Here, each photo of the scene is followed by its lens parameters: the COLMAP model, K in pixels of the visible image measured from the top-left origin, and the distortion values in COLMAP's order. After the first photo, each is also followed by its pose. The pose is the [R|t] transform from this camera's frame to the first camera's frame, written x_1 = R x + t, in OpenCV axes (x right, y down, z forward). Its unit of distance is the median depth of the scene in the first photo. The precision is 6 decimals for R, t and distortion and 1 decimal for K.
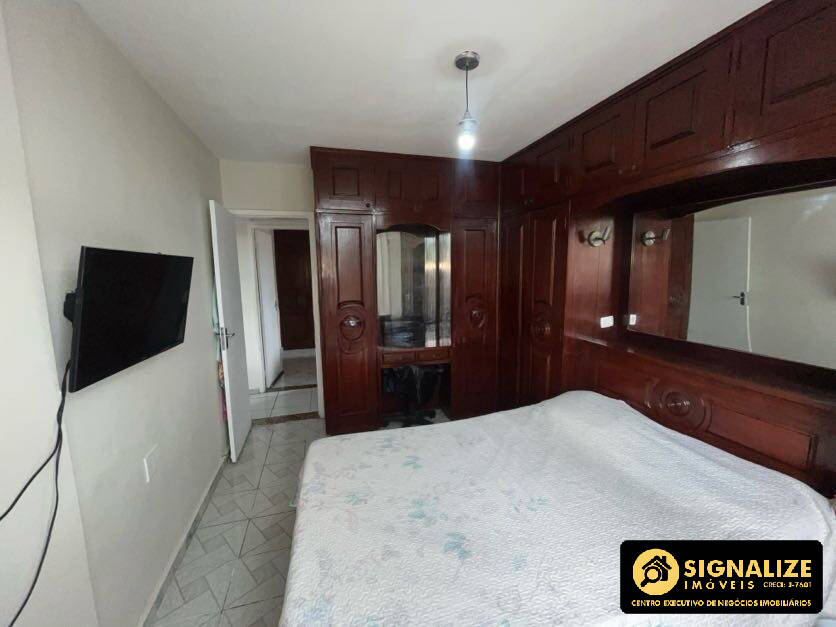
lens RADIAL K [[341.4, 0, 418.0], [0, 341.4, 313.5], [0, 0, 1]] dist [0.000843, 0.000048]
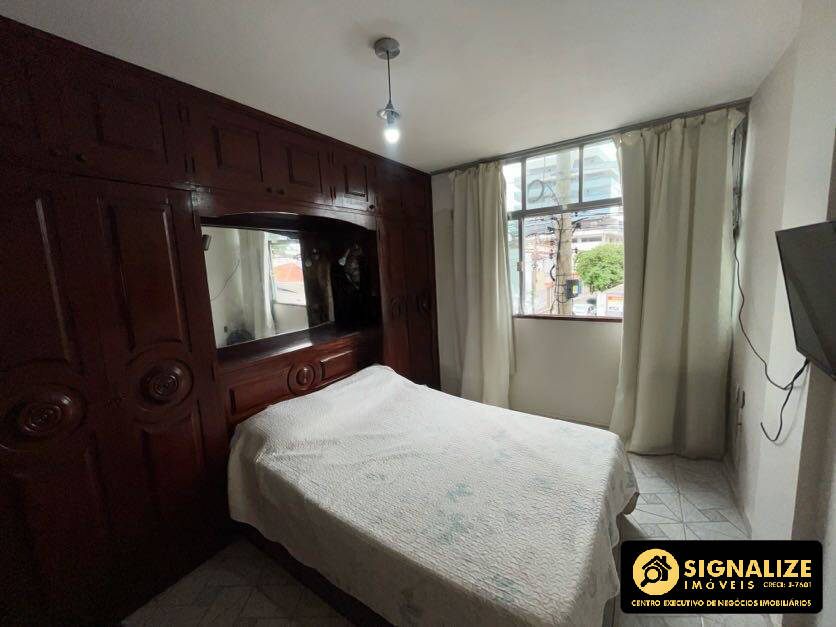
lens RADIAL K [[341.4, 0, 418.0], [0, 341.4, 313.5], [0, 0, 1]] dist [0.000843, 0.000048]
pose [[-0.649001, -0.061541, 0.758295, -0.609934], [0.156148, 0.964728, 0.211936, -0.215513], [-0.744591, 0.255953, -0.616500, 1.580694]]
